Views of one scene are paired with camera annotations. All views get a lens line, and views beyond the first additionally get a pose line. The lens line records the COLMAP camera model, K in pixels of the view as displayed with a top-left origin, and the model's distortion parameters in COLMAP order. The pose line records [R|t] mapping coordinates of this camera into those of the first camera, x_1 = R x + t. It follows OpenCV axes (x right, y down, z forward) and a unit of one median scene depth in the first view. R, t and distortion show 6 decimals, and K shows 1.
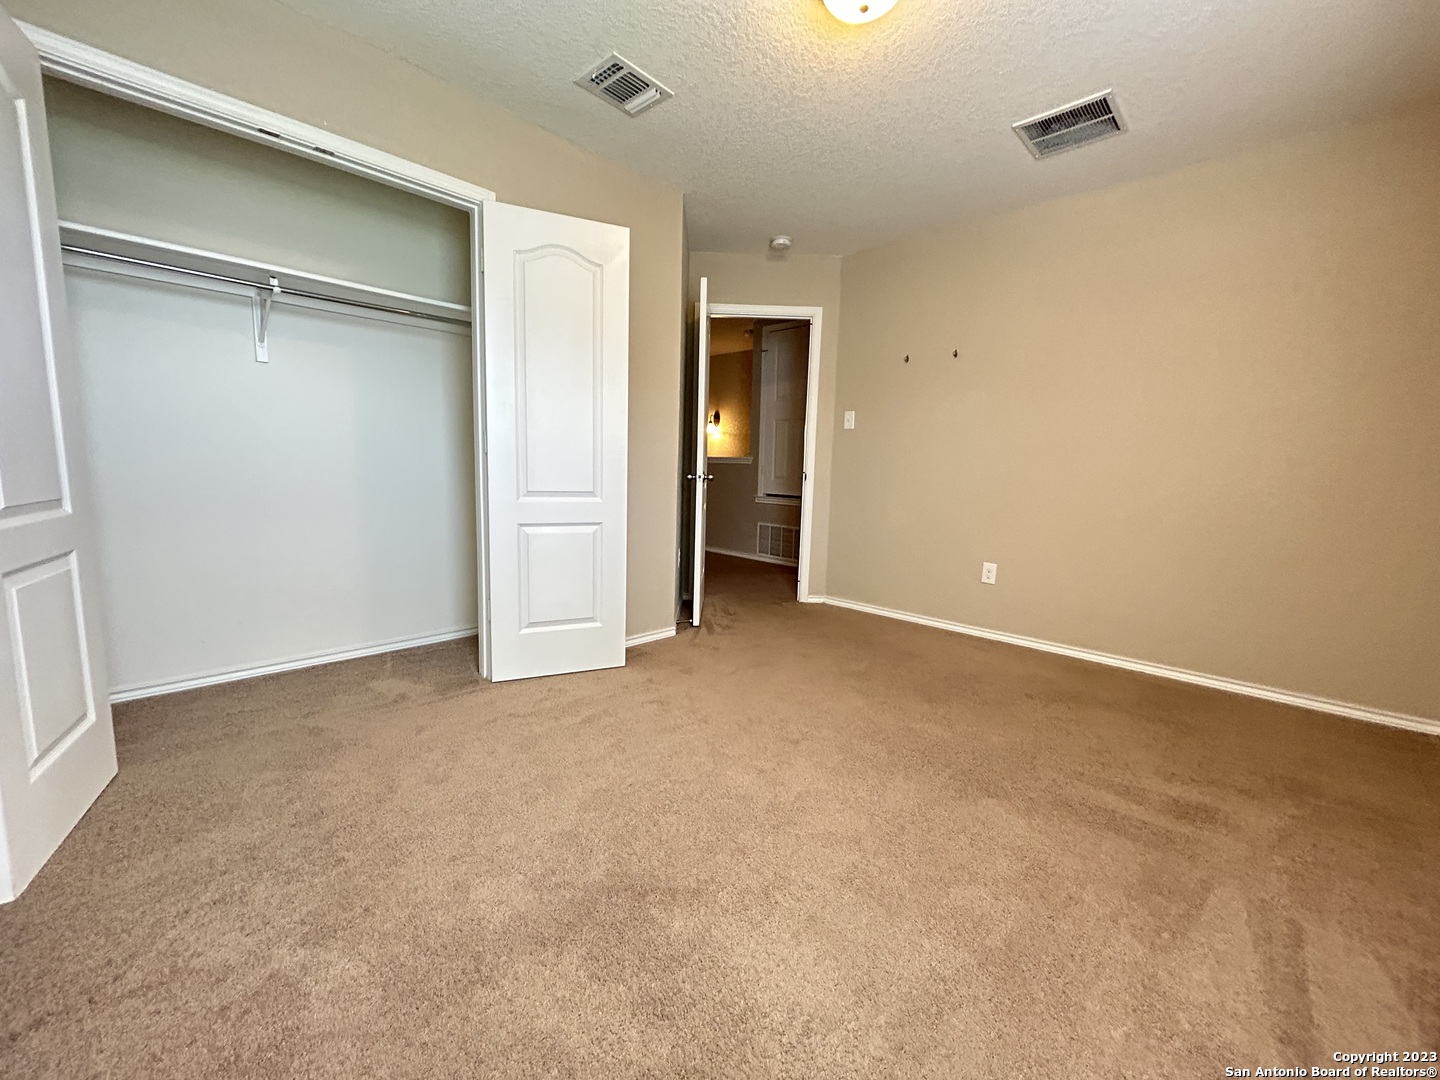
lens RADIAL K [[577.3, 0, 720.5], [0, 577.3, 536.7], [0, 0, 1]] dist [0.000474, 0.000219]
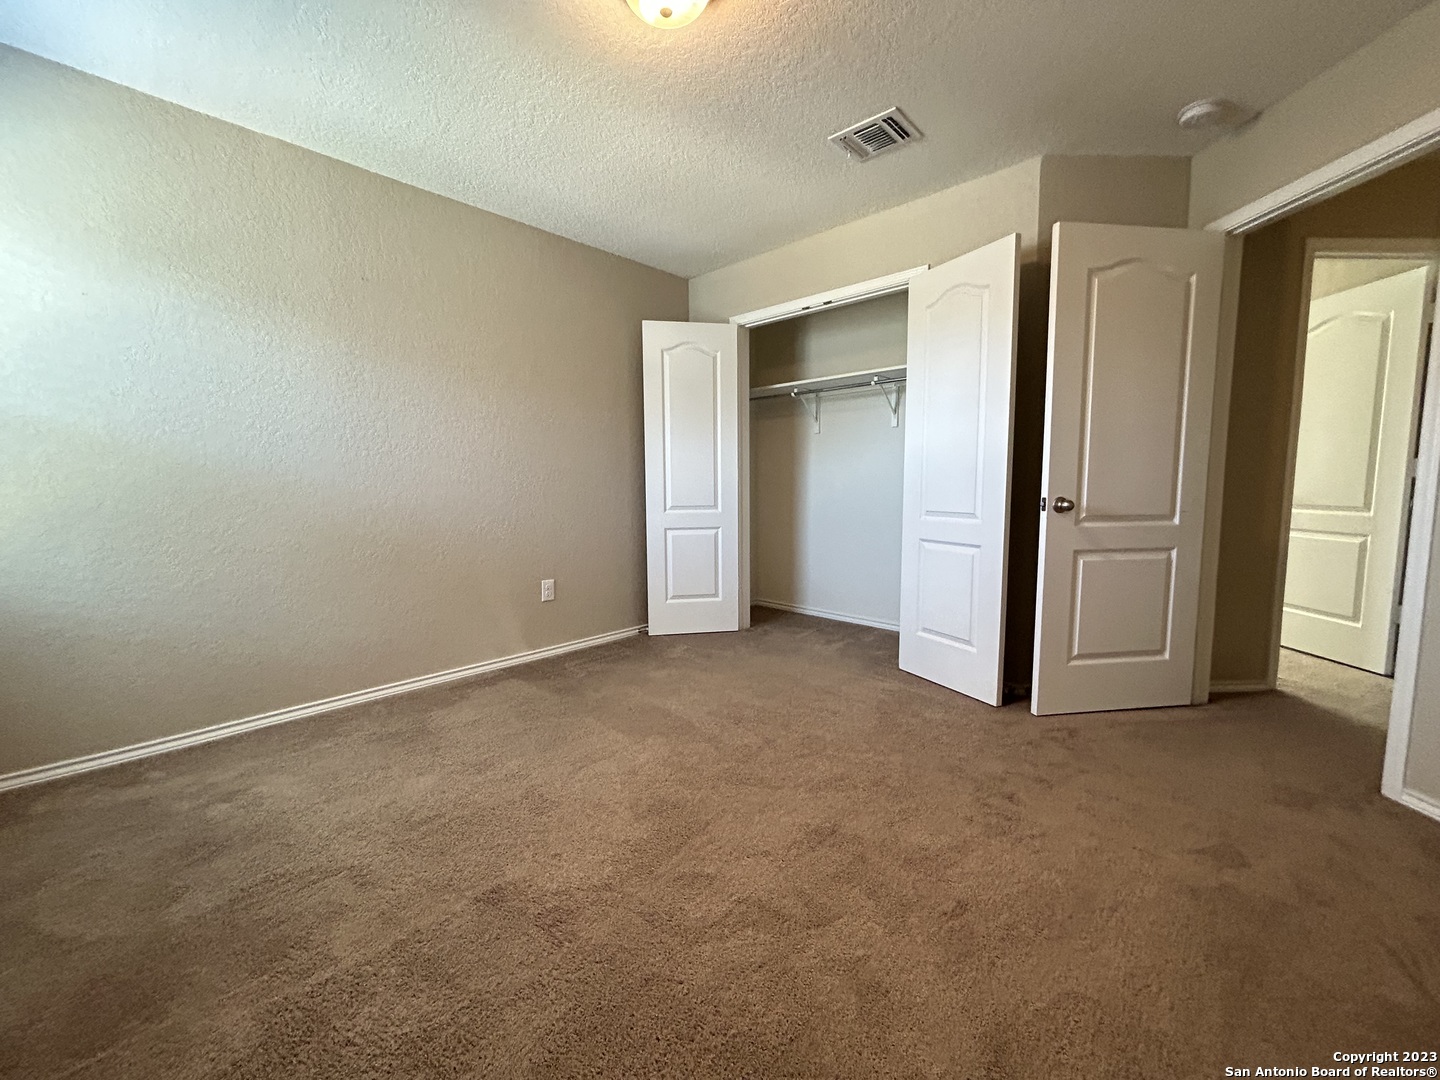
lens RADIAL K [[577.3, 0, 720.5], [0, 577.3, 536.7], [0, 0, 1]] dist [0.000474, 0.000219]
pose [[0.005876, 0.072542, -0.997348, 0.774546], [-0.102727, 0.992132, 0.071557, -0.065977], [0.994692, 0.102034, 0.013281, 0.572933]]
